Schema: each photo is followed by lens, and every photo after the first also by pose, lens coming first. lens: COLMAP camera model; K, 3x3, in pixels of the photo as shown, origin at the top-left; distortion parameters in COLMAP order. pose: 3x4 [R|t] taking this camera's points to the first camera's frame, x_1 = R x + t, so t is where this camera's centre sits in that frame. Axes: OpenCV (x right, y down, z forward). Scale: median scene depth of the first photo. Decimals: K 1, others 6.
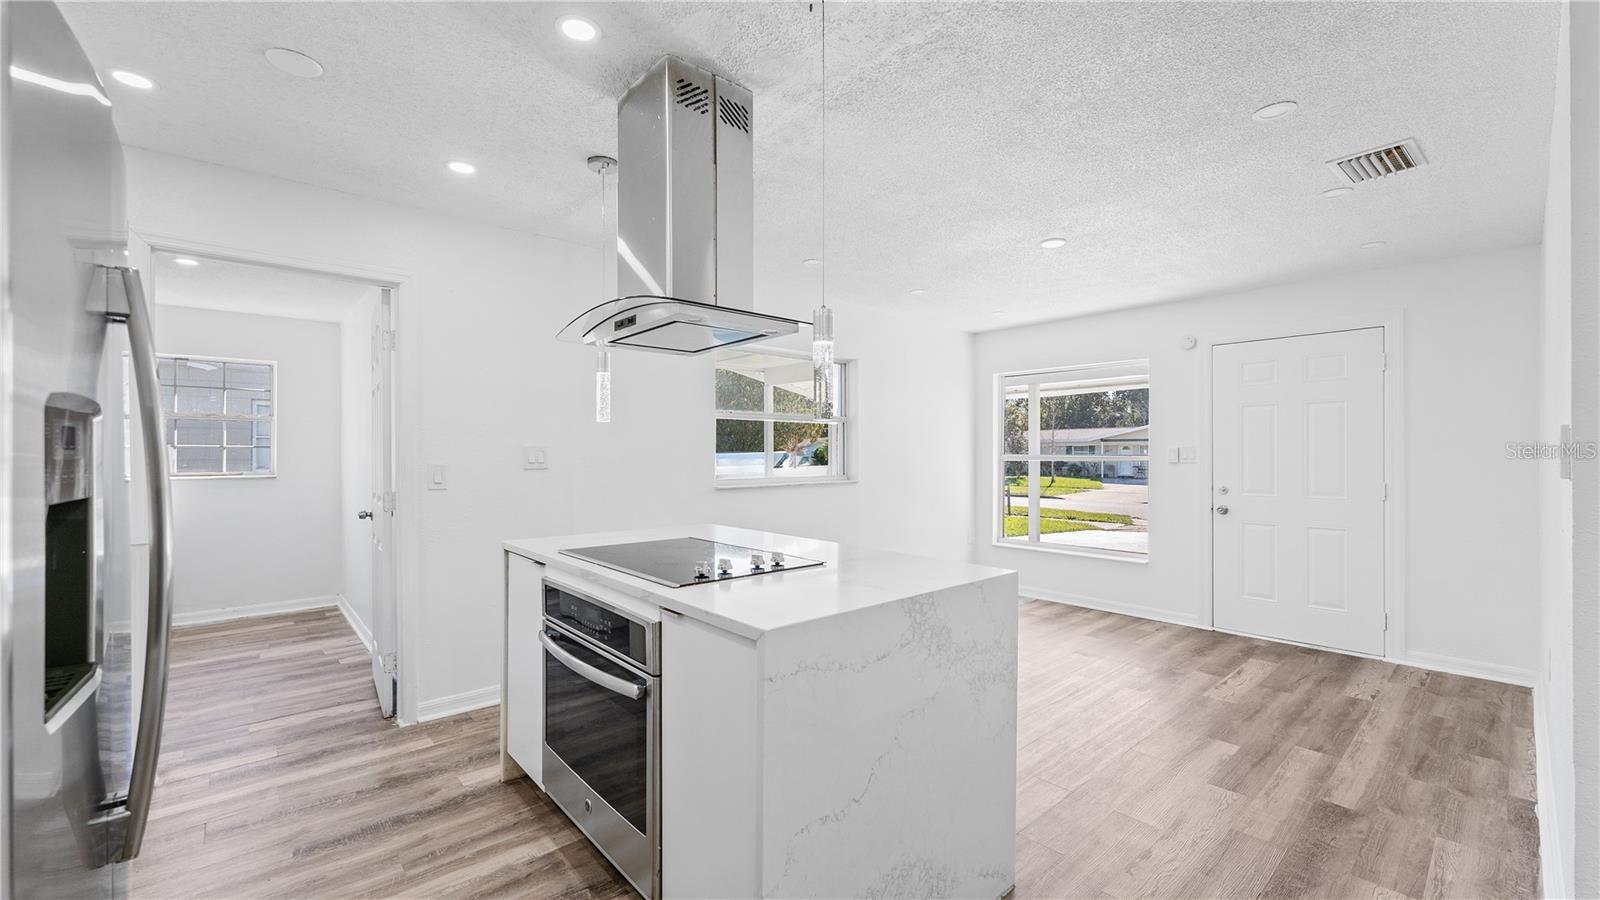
lens RADIAL K [[640.3, 0, 788.4], [0, 640.3, 450.8], [0, 0, 1]] dist [0.001445, 0.000145]
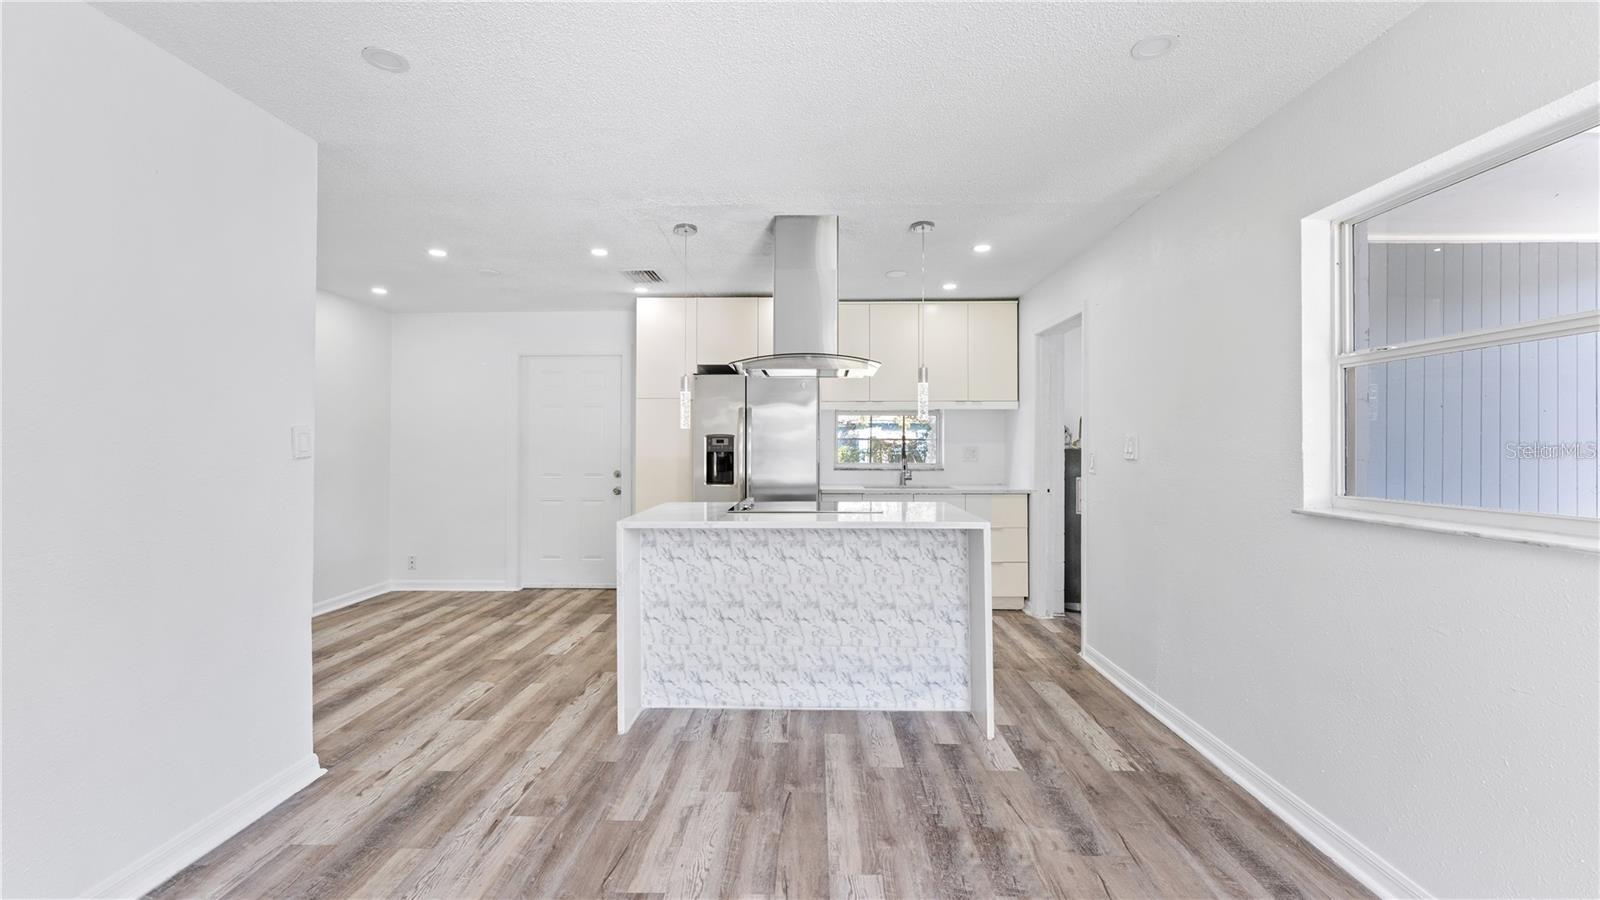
lens RADIAL K [[647.4, 0, 797.9], [0, 647.4, 444.2], [0, 0, 1]] dist [0.000593, -0.000147]
pose [[-0.675803, -0.001213, -0.737082, 0.696943], [0.000653, 0.999997, -0.002245, 0.007686], [0.737082, -0.001998, -0.675800, 1.373069]]
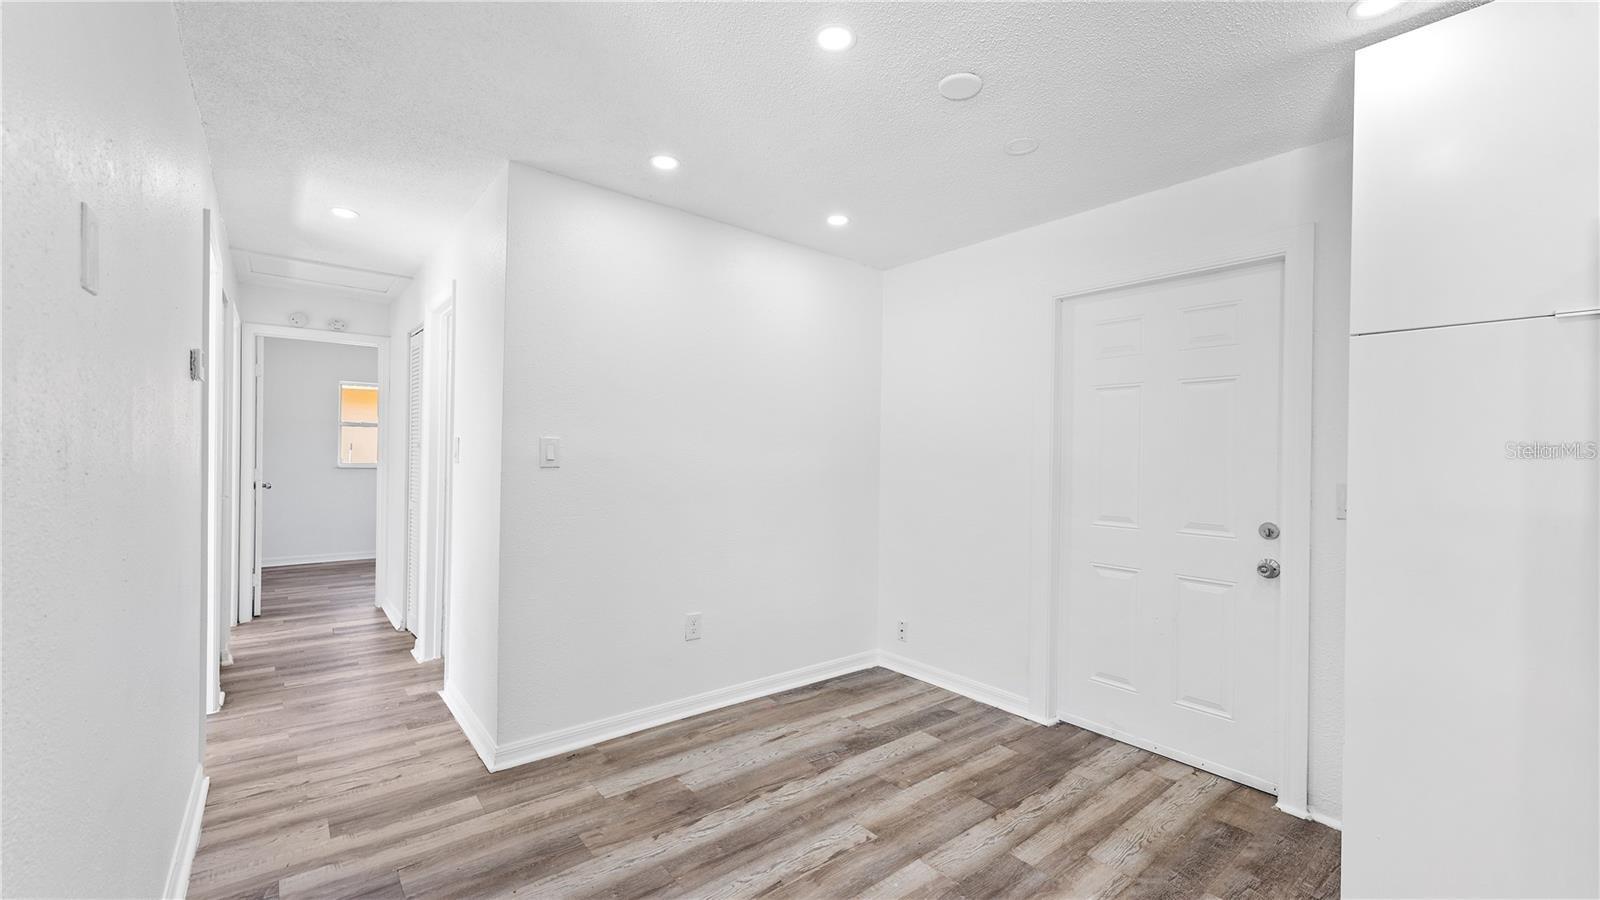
lens RADIAL K [[647.4, 0, 797.9], [0, 647.4, 444.2], [0, 0, 1]] dist [0.000593, -0.000147]
pose [[-0.999341, -0.011651, 0.034372, 0.268258], [-0.012124, 0.999834, -0.013574, 0.001443], [-0.034208, -0.013982, -0.999317, 0.618611]]
